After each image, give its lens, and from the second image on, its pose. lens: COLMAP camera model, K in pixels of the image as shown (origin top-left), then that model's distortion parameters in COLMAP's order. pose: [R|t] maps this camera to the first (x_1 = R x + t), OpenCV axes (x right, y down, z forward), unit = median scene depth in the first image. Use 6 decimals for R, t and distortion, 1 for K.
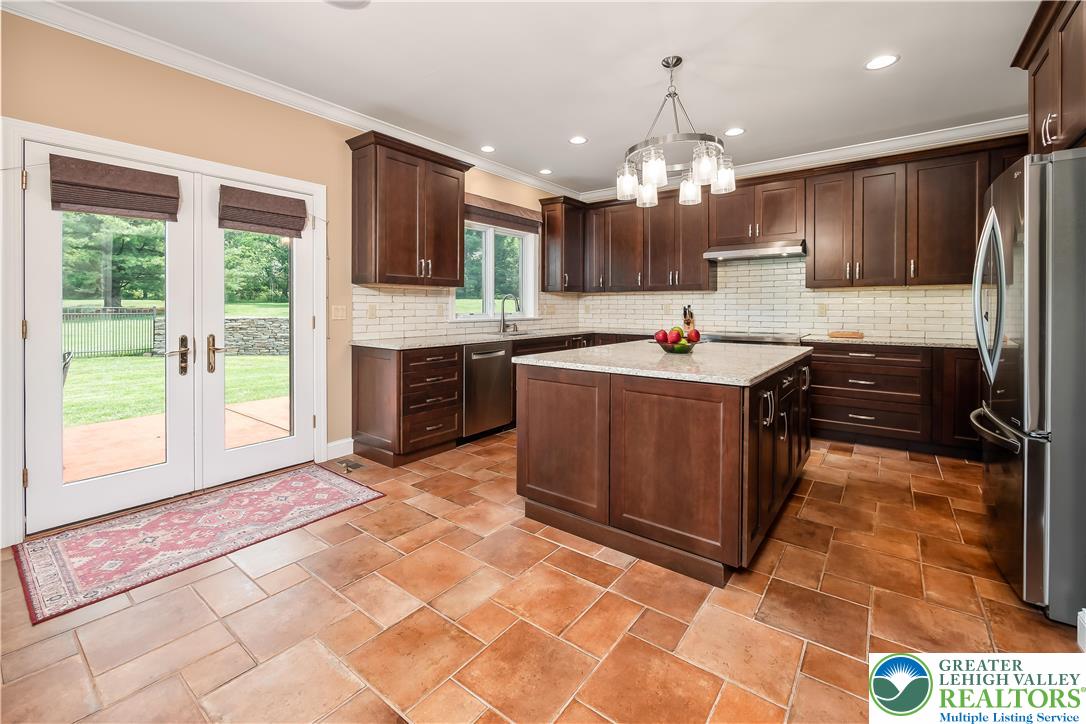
lens RADIAL K [[455.8, 0, 545.8], [0, 455.8, 313.5], [0, 0, 1]] dist [-0.003325, -0.000159]
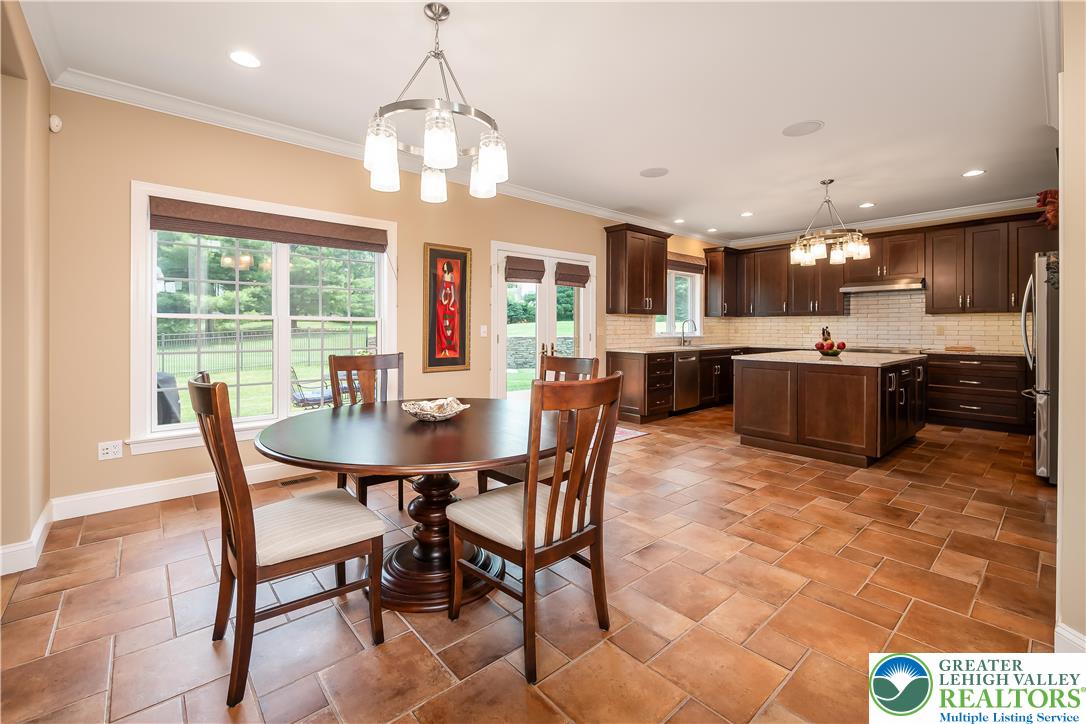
lens RADIAL K [[462.3, 0, 544.2], [0, 462.3, 330.4], [0, 0, 1]] dist [-0.000859, 0.000006]
pose [[0.980031, 0.000750, -0.198842, -0.259310], [-0.002617, 0.999955, -0.009123, 0.008311], [0.198826, 0.009461, 0.979989, -0.556564]]
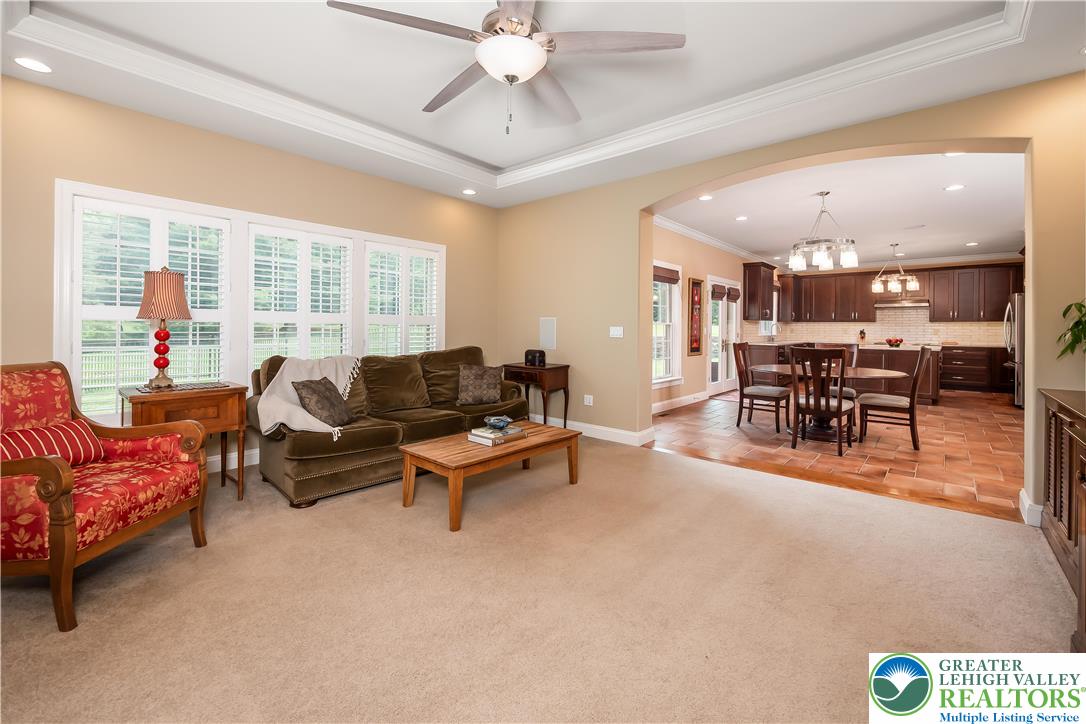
lens RADIAL K [[462.3, 0, 544.2], [0, 462.3, 330.4], [0, 0, 1]] dist [-0.000859, 0.000006]
pose [[0.997579, 0.006331, -0.069257, -1.099364], [-0.006987, 0.999933, -0.009227, 0.018657], [0.069194, 0.009689, 0.997556, -1.314131]]
